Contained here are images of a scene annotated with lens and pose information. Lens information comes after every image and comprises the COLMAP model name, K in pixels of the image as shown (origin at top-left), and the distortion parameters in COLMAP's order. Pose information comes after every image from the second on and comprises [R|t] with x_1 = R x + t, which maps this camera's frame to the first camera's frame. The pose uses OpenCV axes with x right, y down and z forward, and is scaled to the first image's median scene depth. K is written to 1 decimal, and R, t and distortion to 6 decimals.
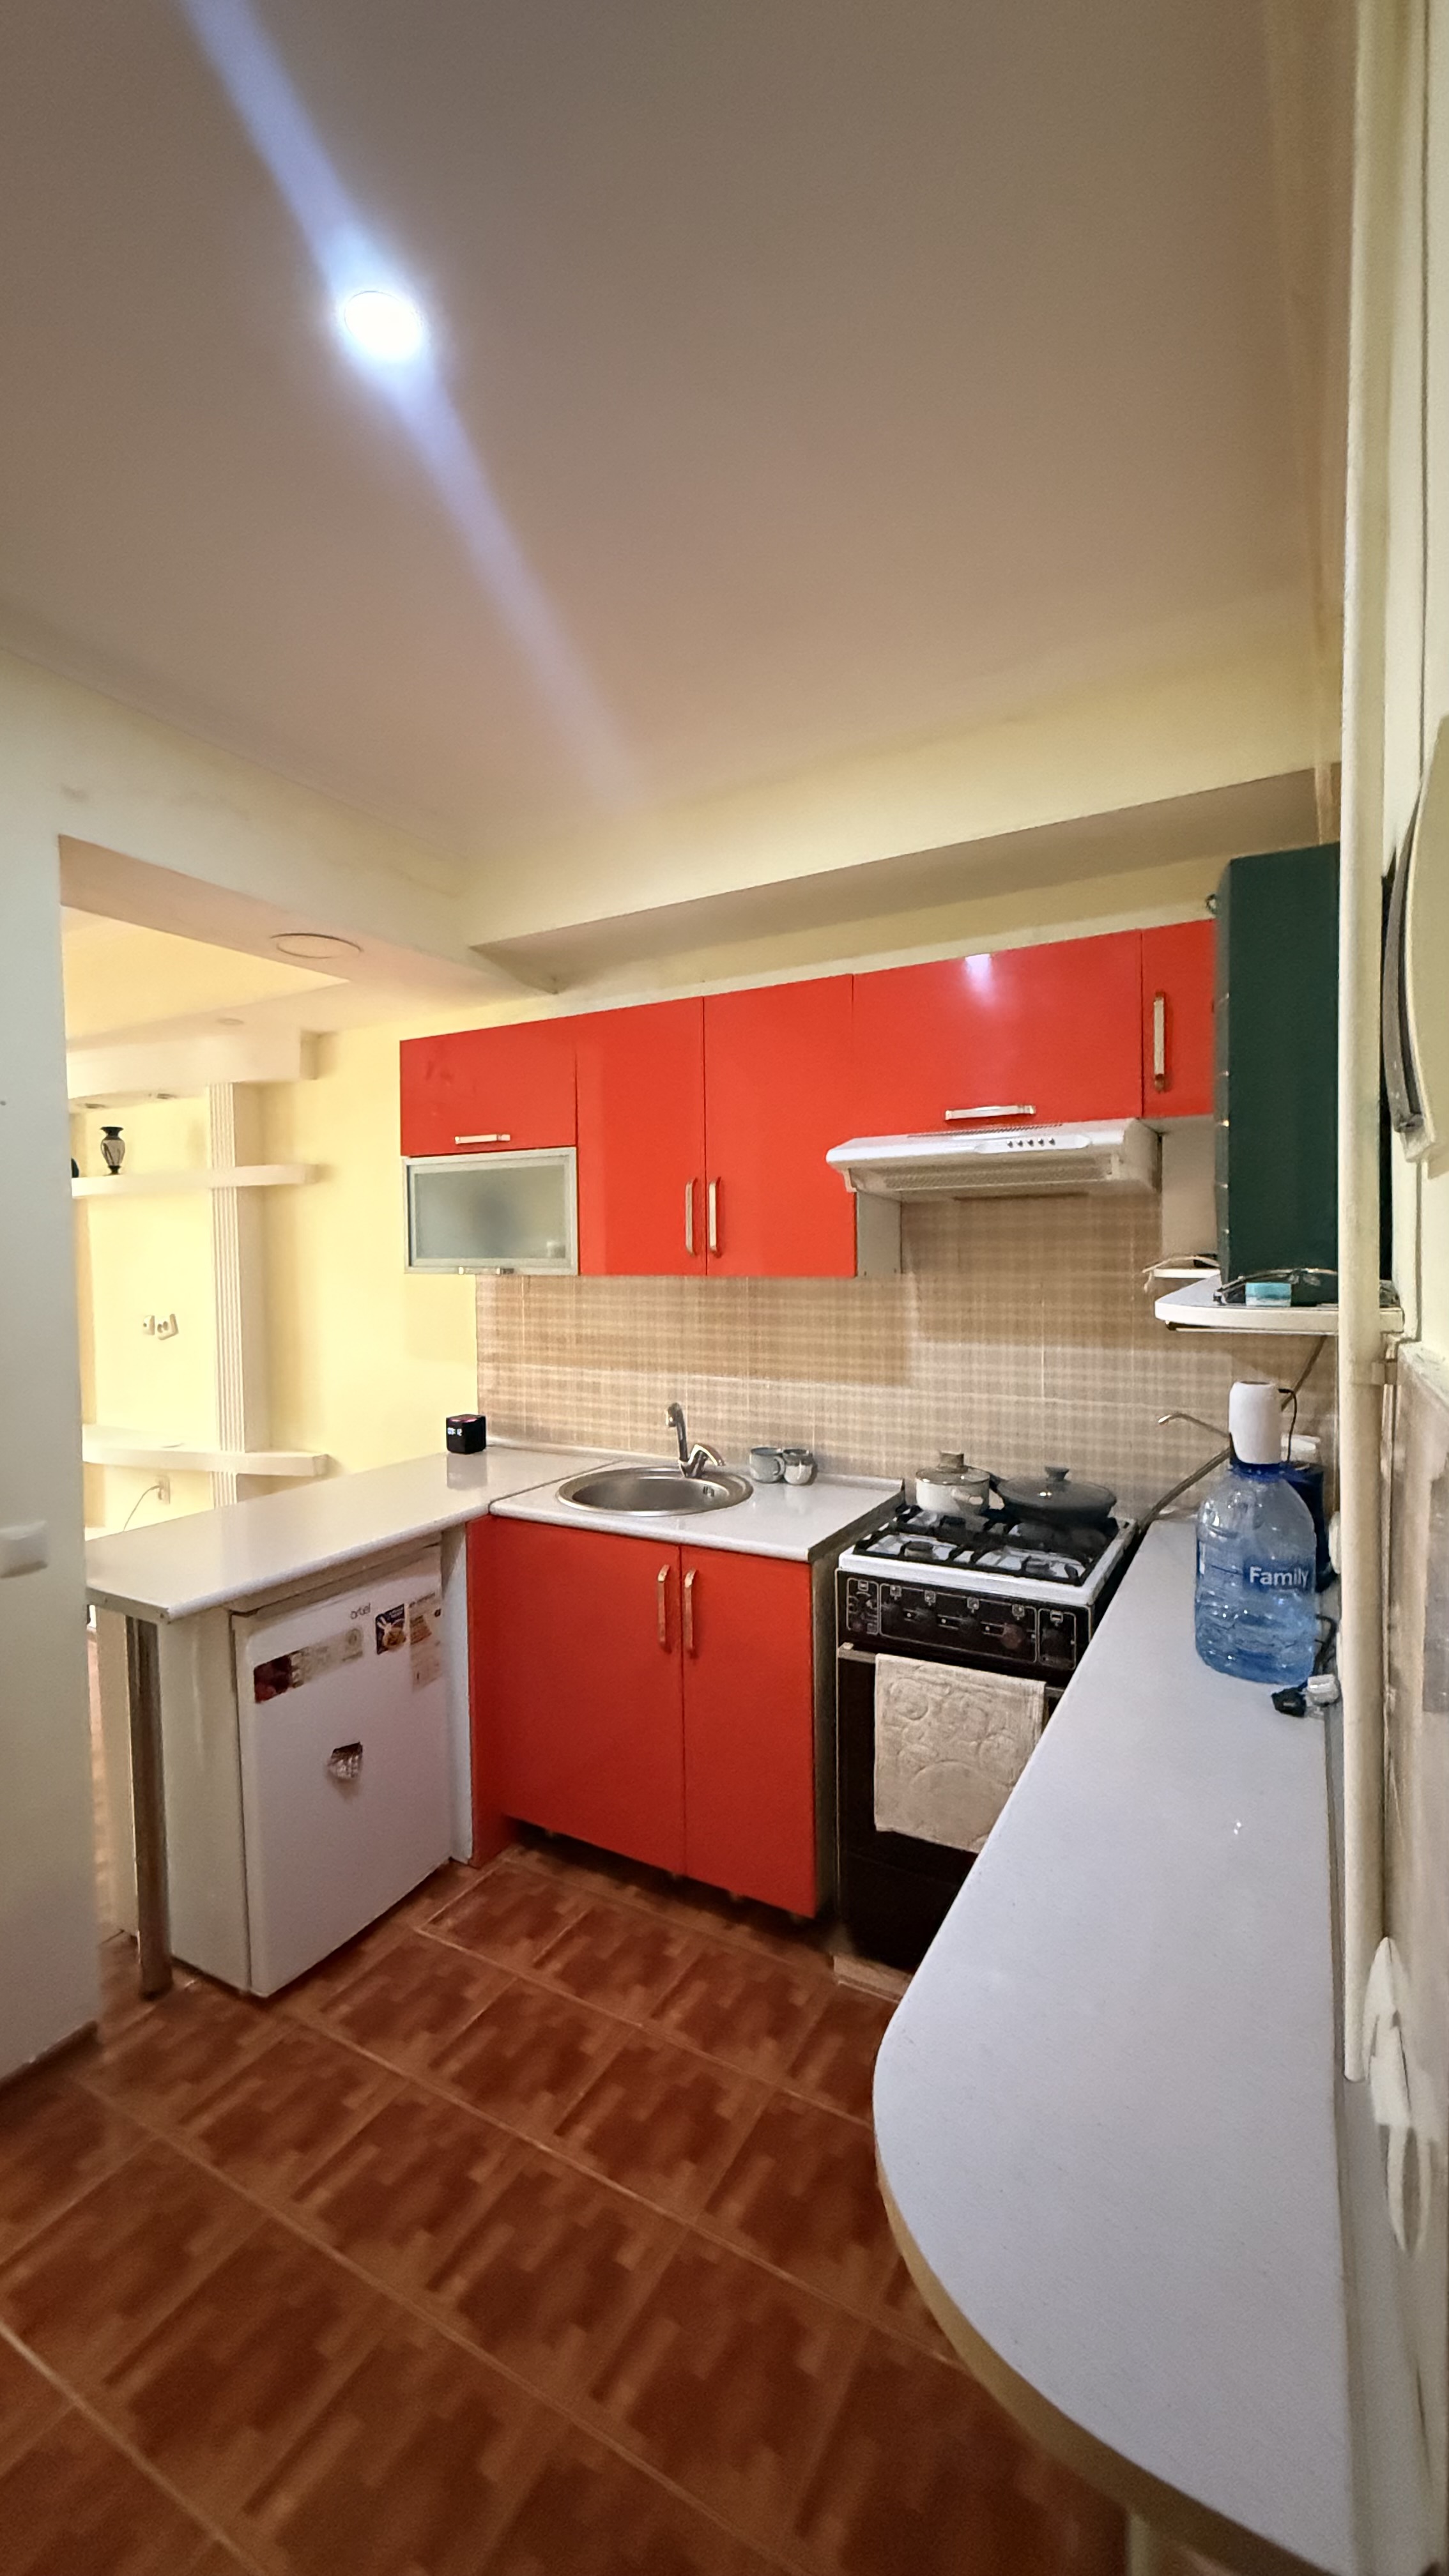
lens RADIAL K [[1022.8, 0, 720.3], [0, 1022.8, 1284.9], [0, 0, 1]] dist [-0.003454, -0.000618]
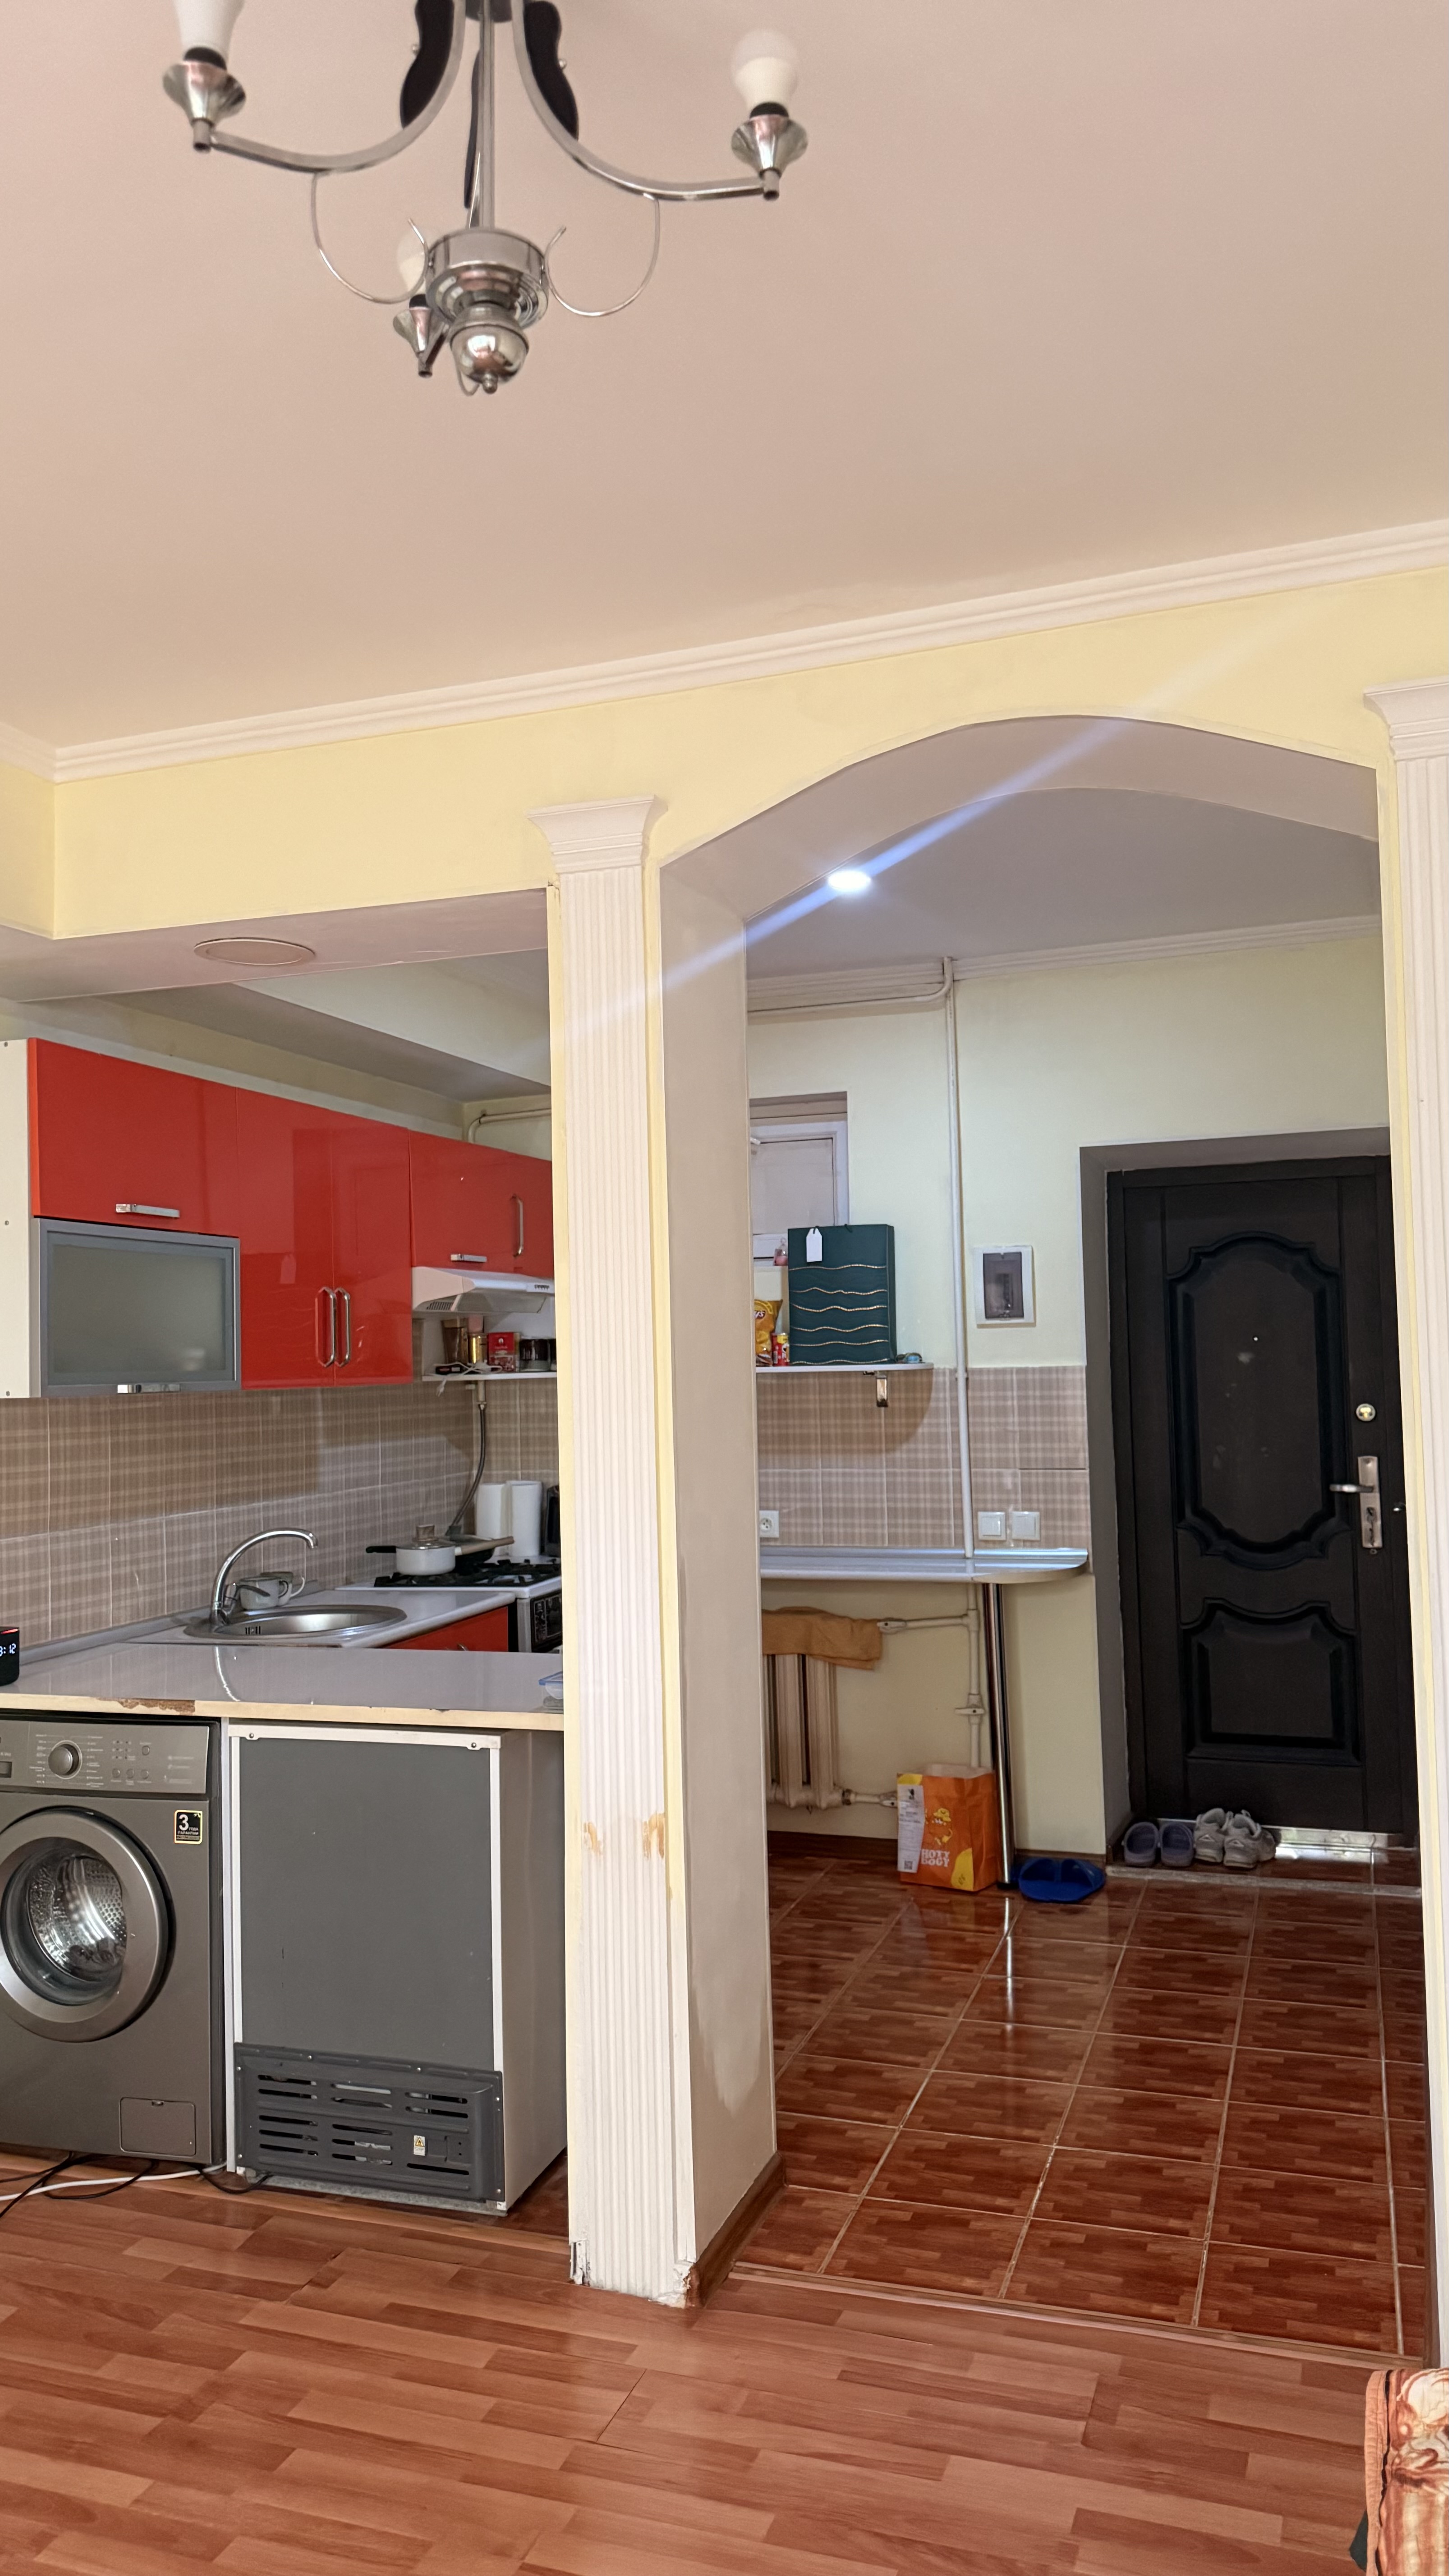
lens RADIAL K [[1808.5, 0, 718.0], [0, 1808.5, 1298.1], [0, 0, 1]] dist [0.102320, -0.169183]
pose [[-0.184526, 0.049777, 0.981566, -1.858674], [0.064326, 0.997187, -0.038476, -0.002472], [-0.980720, 0.056041, -0.187209, 0.976093]]
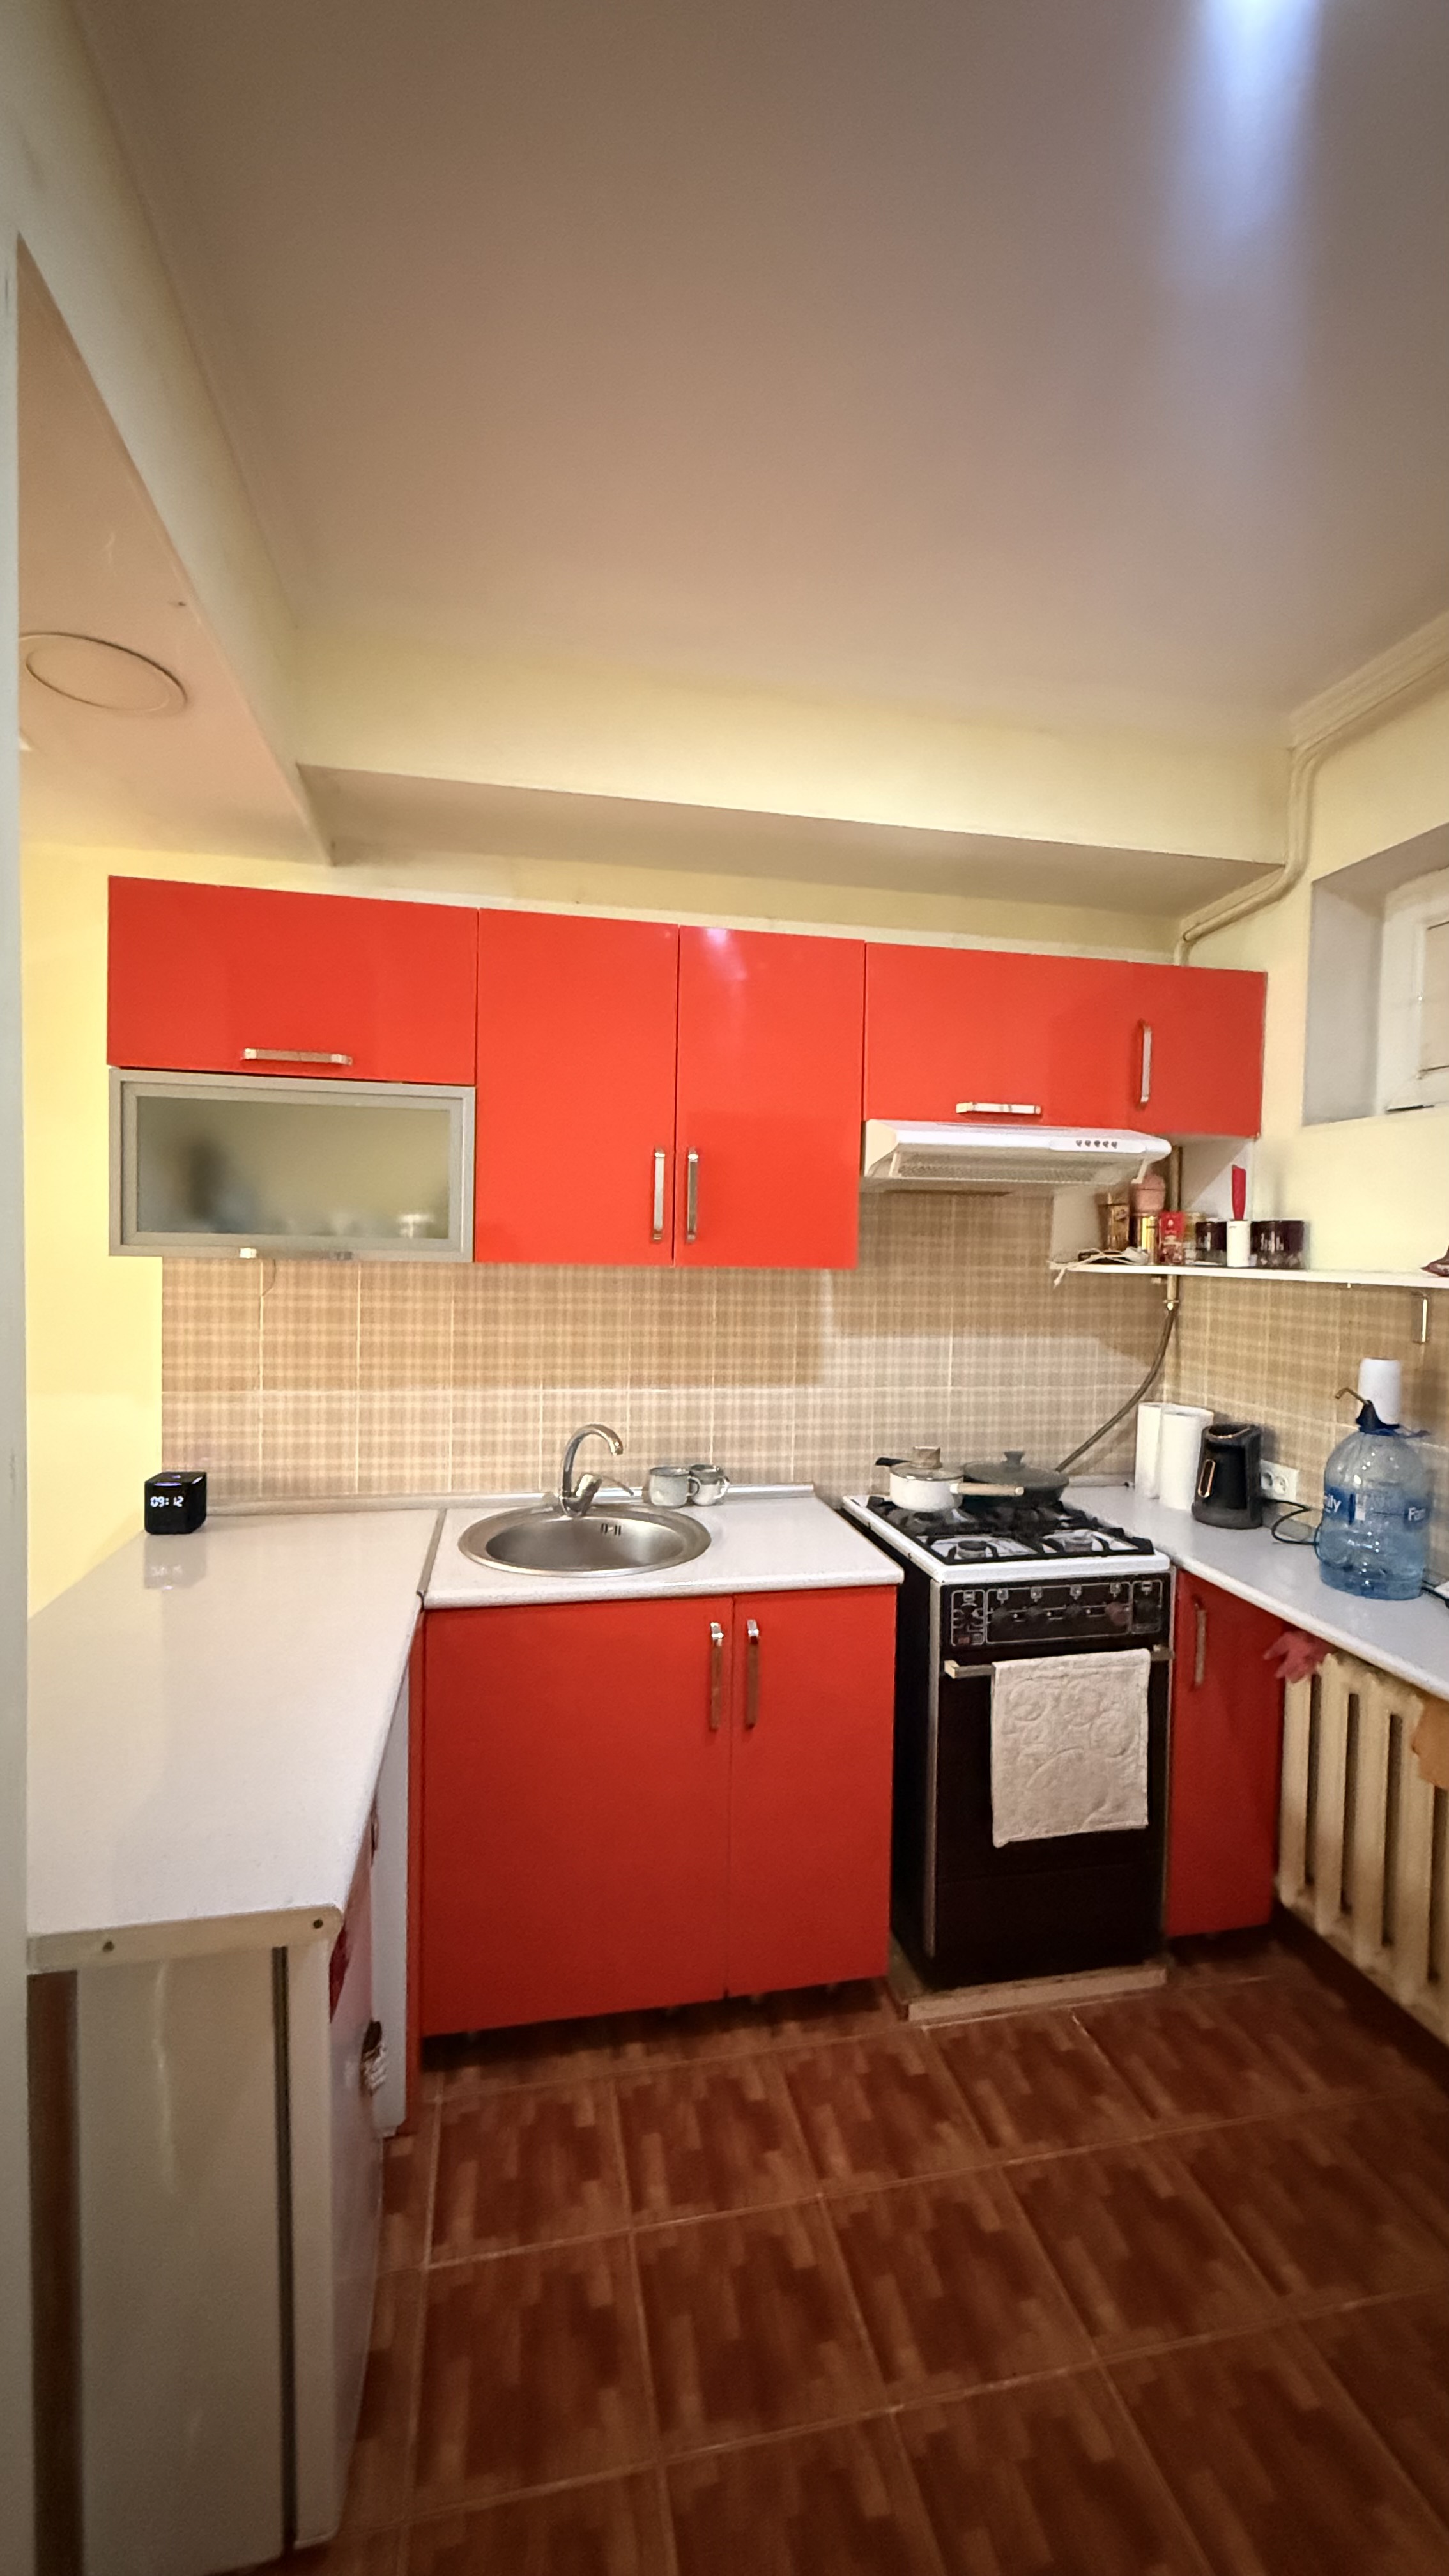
lens RADIAL K [[1022.8, 0, 720.3], [0, 1022.8, 1284.9], [0, 0, 1]] dist [-0.003454, -0.000618]
pose [[0.753310, -0.000653, 0.657665, -0.535492], [-0.003925, 0.999977, 0.005490, 0.001645], [-0.657654, -0.006717, 0.753290, 0.360531]]
